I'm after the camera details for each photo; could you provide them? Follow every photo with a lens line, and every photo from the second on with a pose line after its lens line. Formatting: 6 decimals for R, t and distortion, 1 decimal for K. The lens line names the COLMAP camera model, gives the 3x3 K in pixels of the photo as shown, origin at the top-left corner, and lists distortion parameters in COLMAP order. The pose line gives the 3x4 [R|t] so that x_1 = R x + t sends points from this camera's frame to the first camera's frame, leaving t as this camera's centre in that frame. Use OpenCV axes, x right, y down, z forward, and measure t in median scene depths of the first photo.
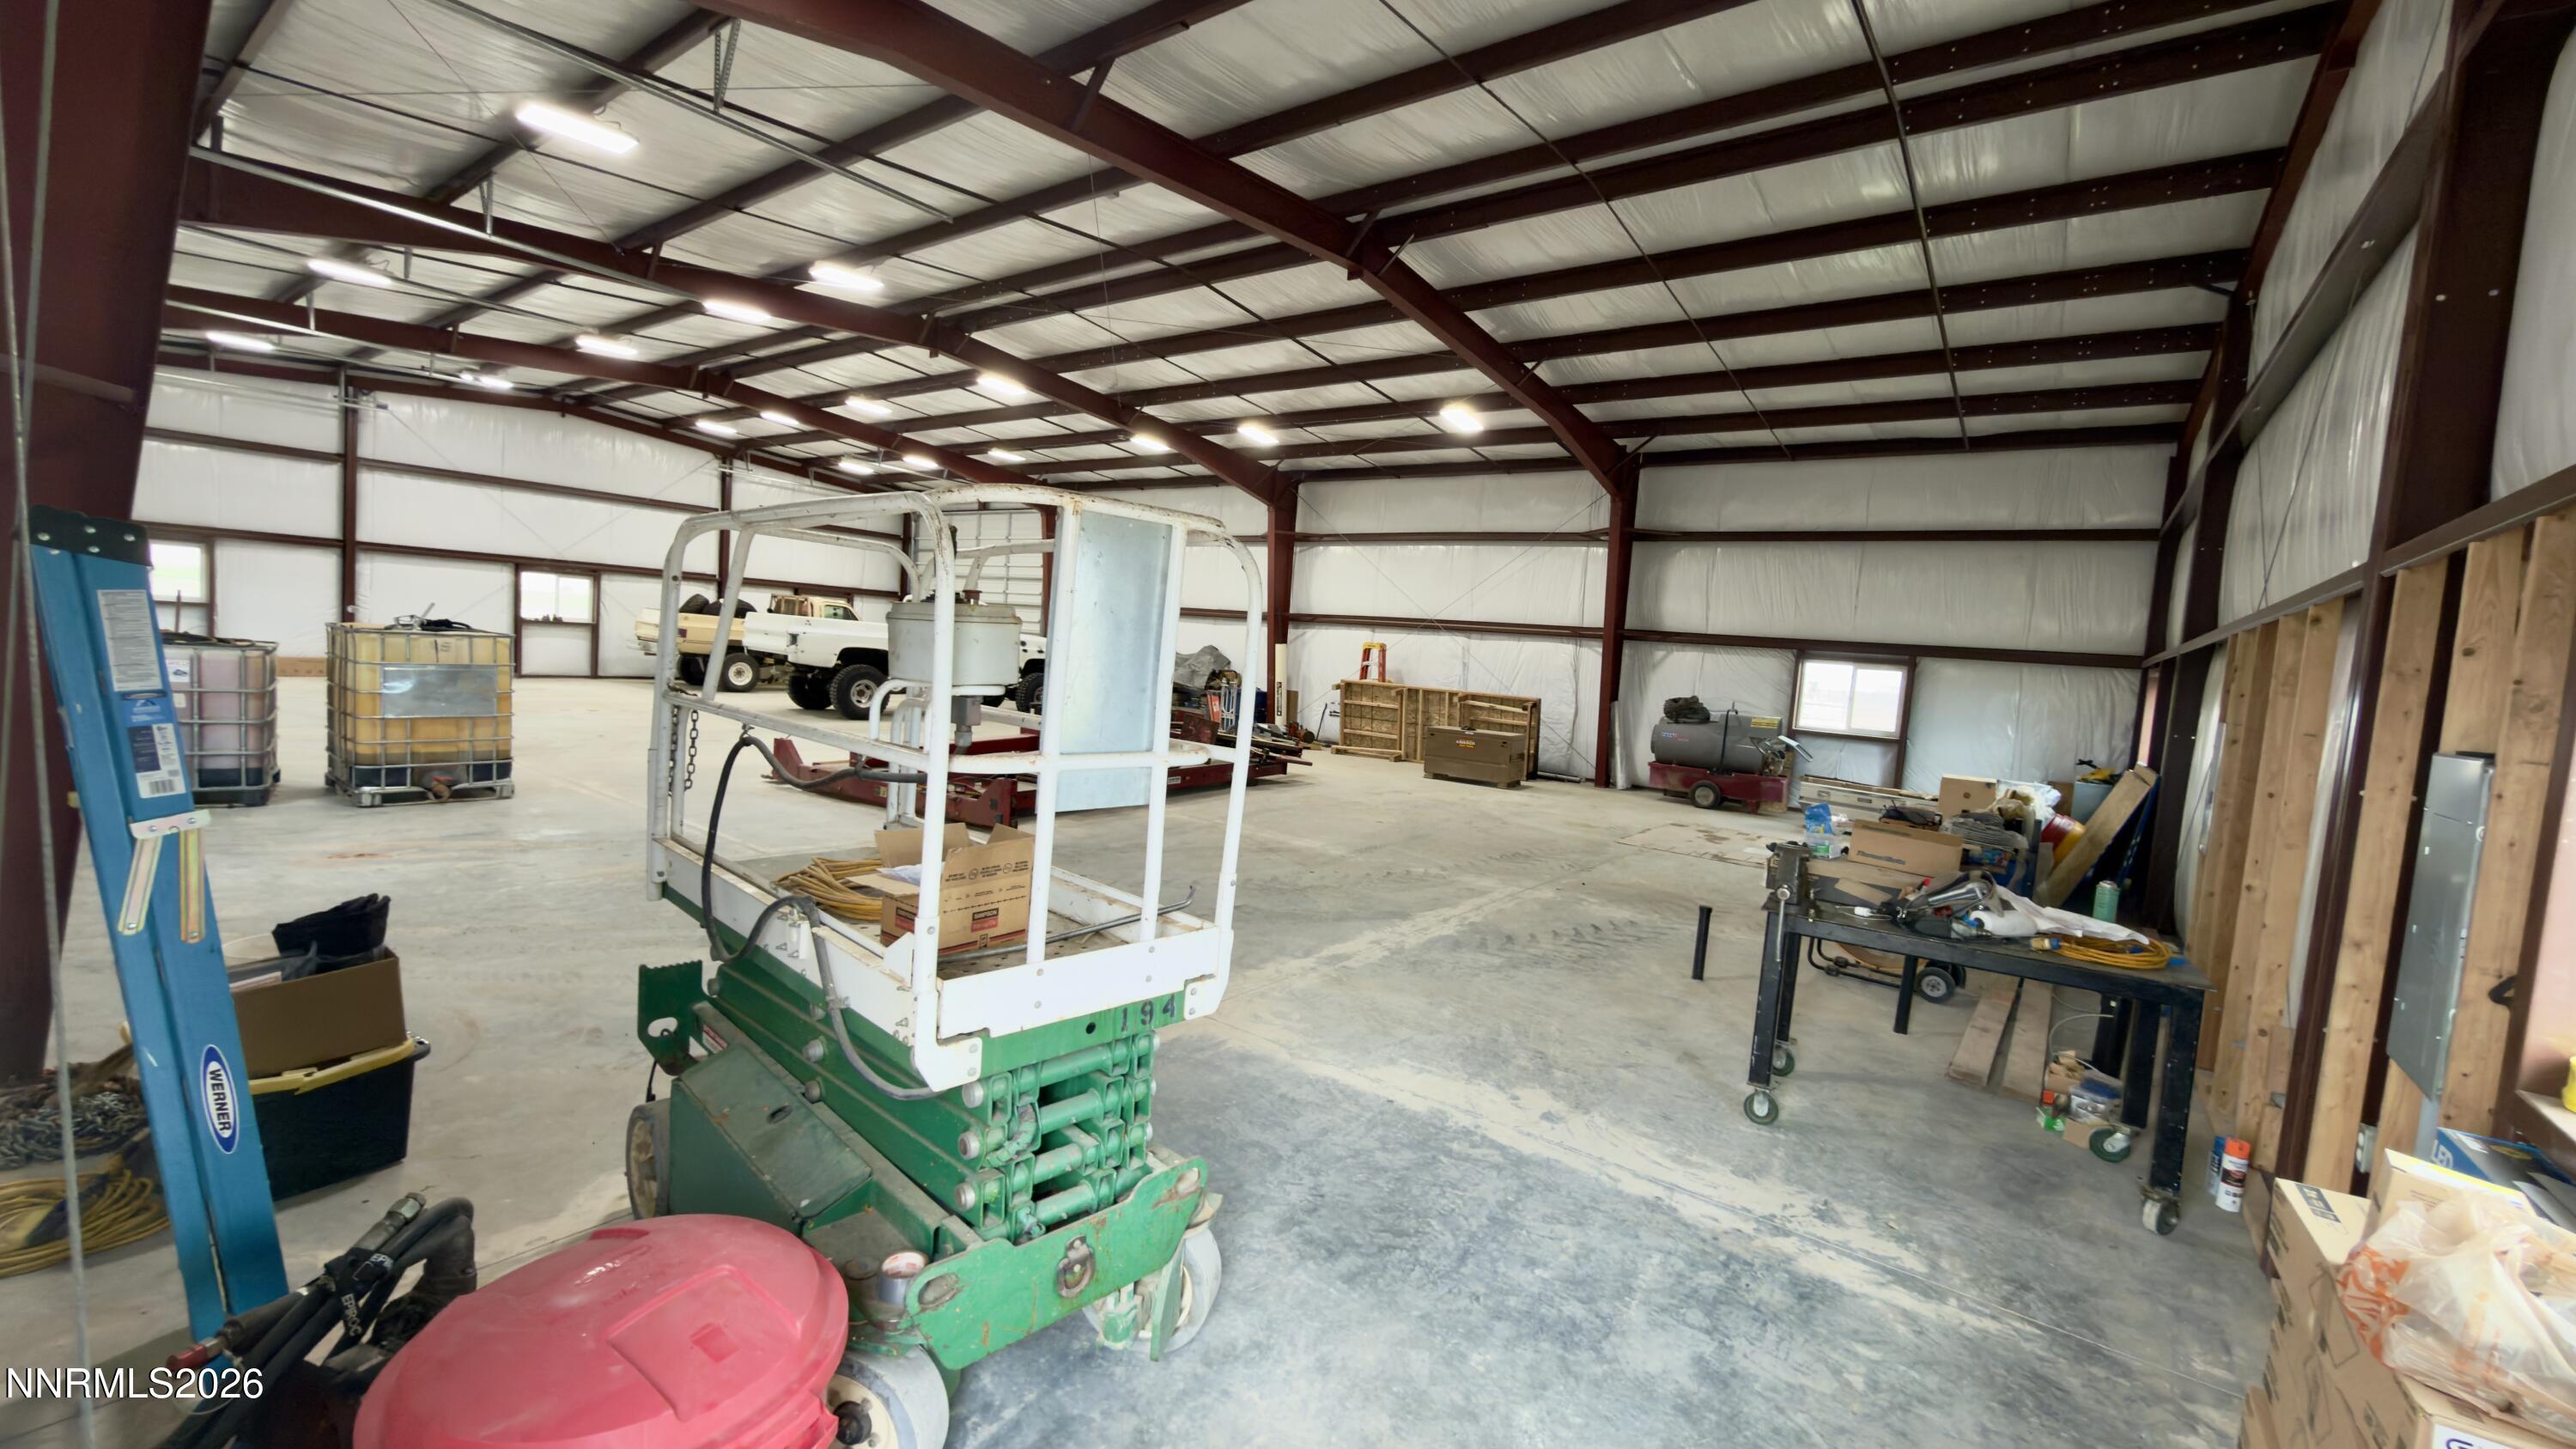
lens RADIAL K [[1022.6, 0, 1290.3], [0, 1022.6, 722.8], [0, 0, 1]] dist [-0.001029, 0.000177]
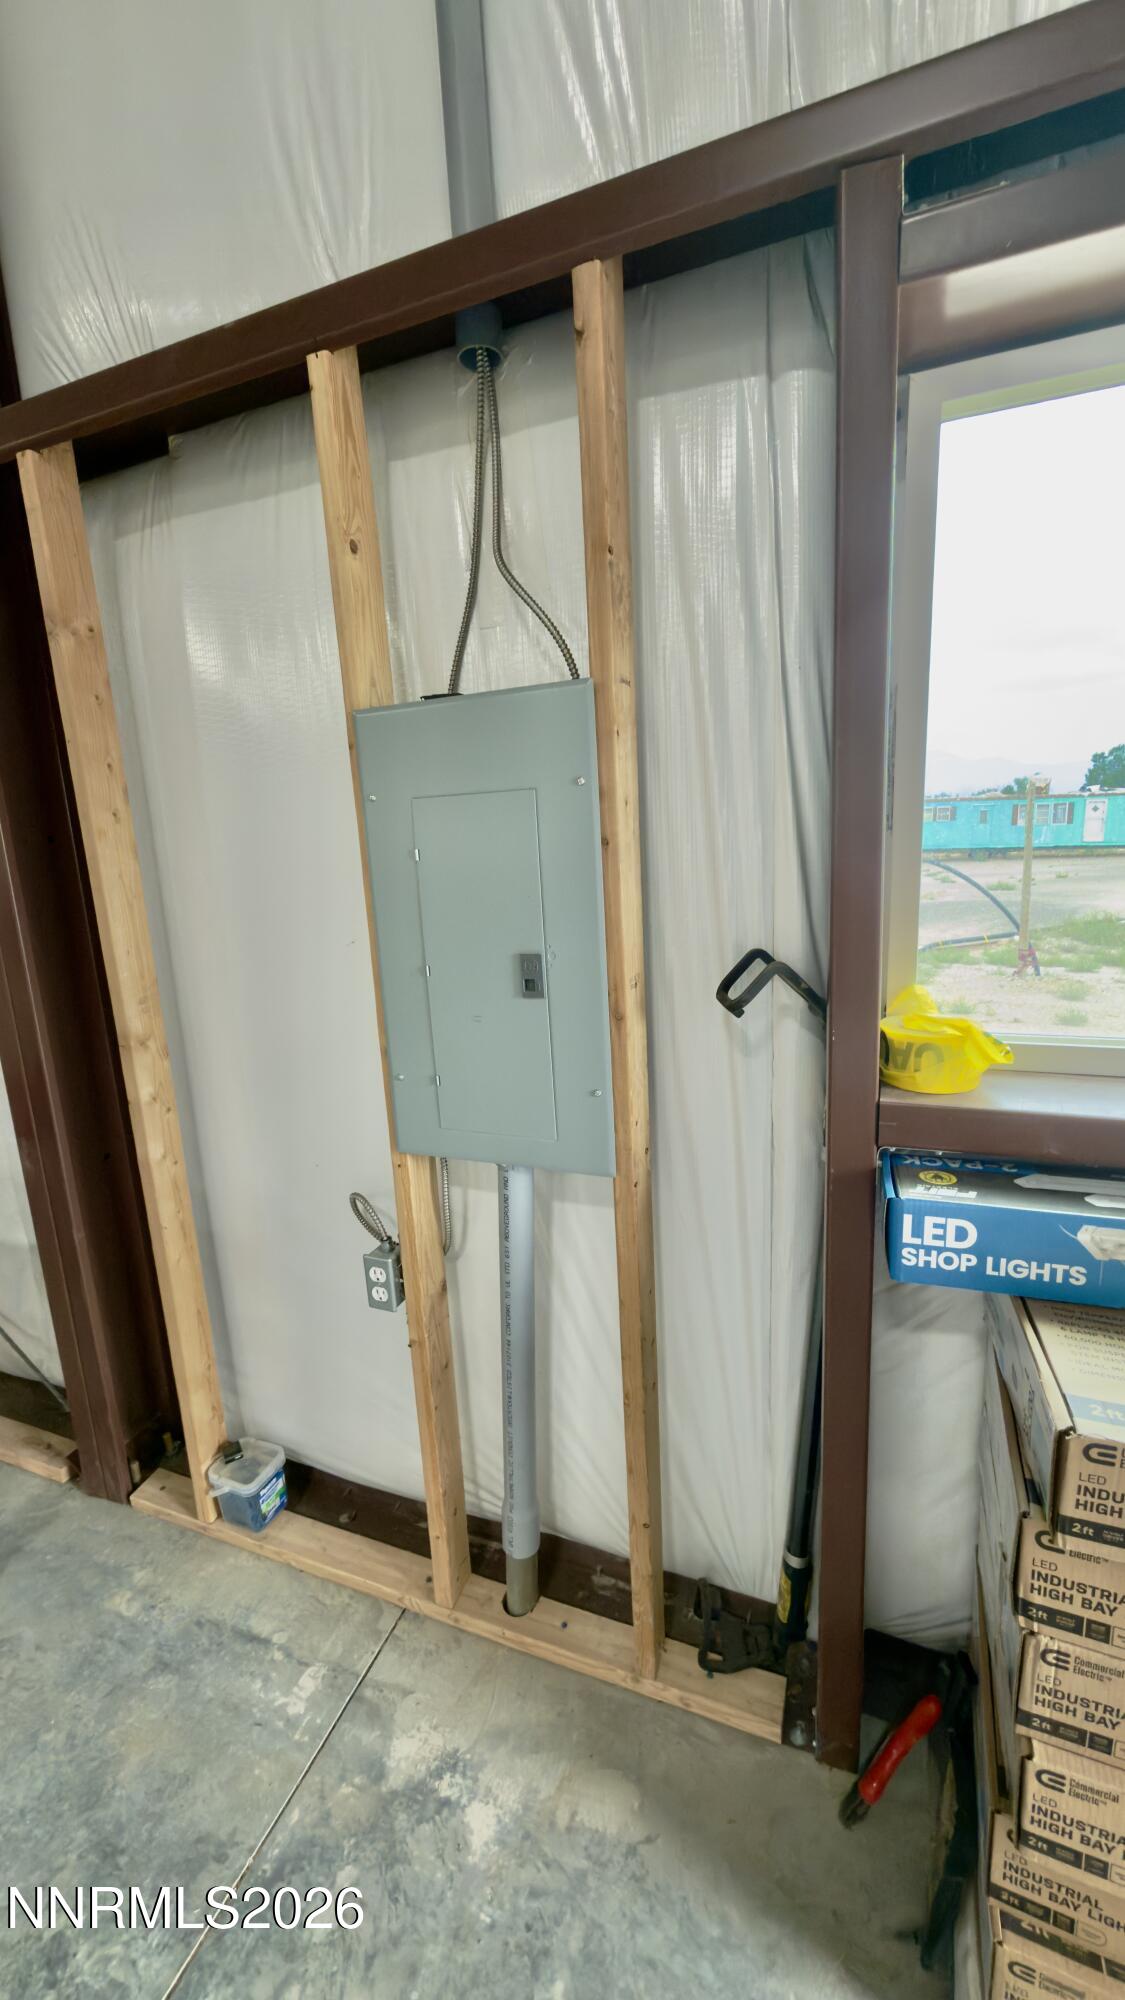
lens RADIAL K [[793.9, 0, 561.5], [0, 793.9, 997.3], [0, 0, 1]] dist [-0.001029, 0.000177]
pose [[-0.272771, -0.250972, 0.928768, 0.133250], [0.099863, 0.952775, 0.286788, 0.016986], [-0.956882, 0.170977, -0.234827, 0.243337]]
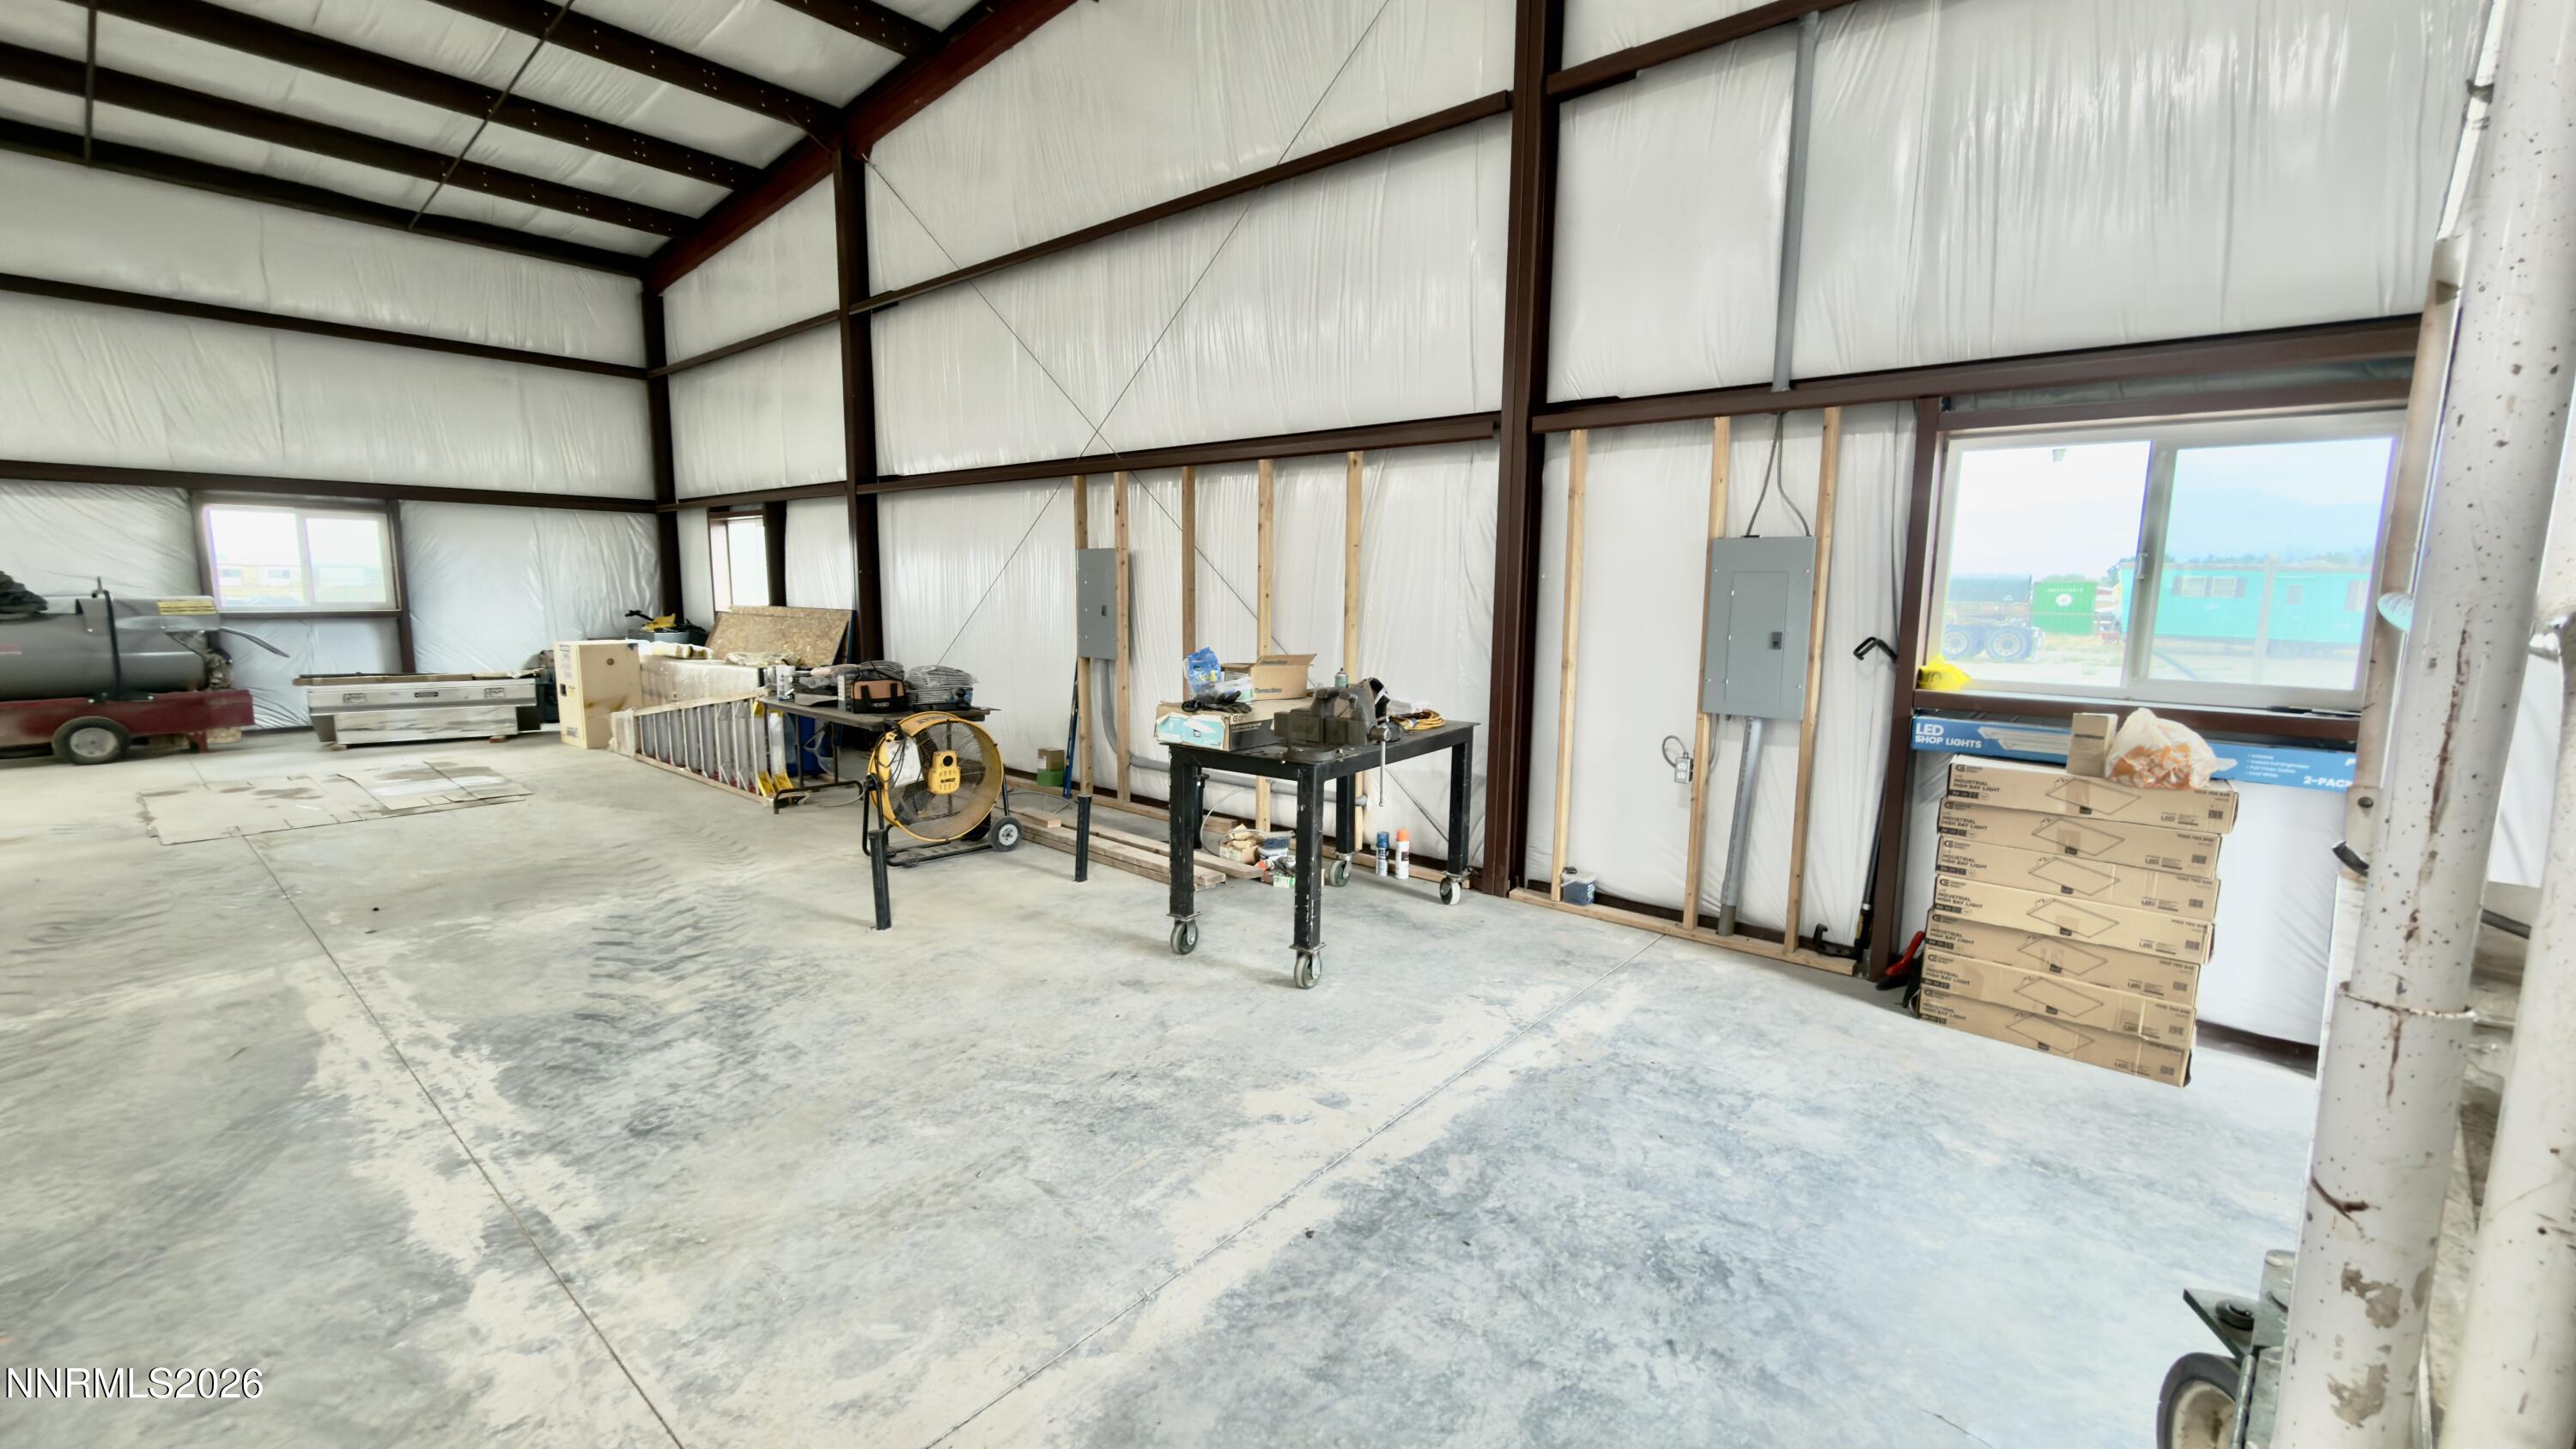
lens RADIAL K [[1022.6, 0, 1287.4], [0, 1022.6, 723.2], [0, 0, 1]] dist [-0.001029, 0.000177]
pose [[0.053372, -0.206549, 0.976980, -0.170399], [0.066722, 0.976925, 0.202892, -0.016287], [-0.996343, 0.054357, 0.065922, 0.388569]]
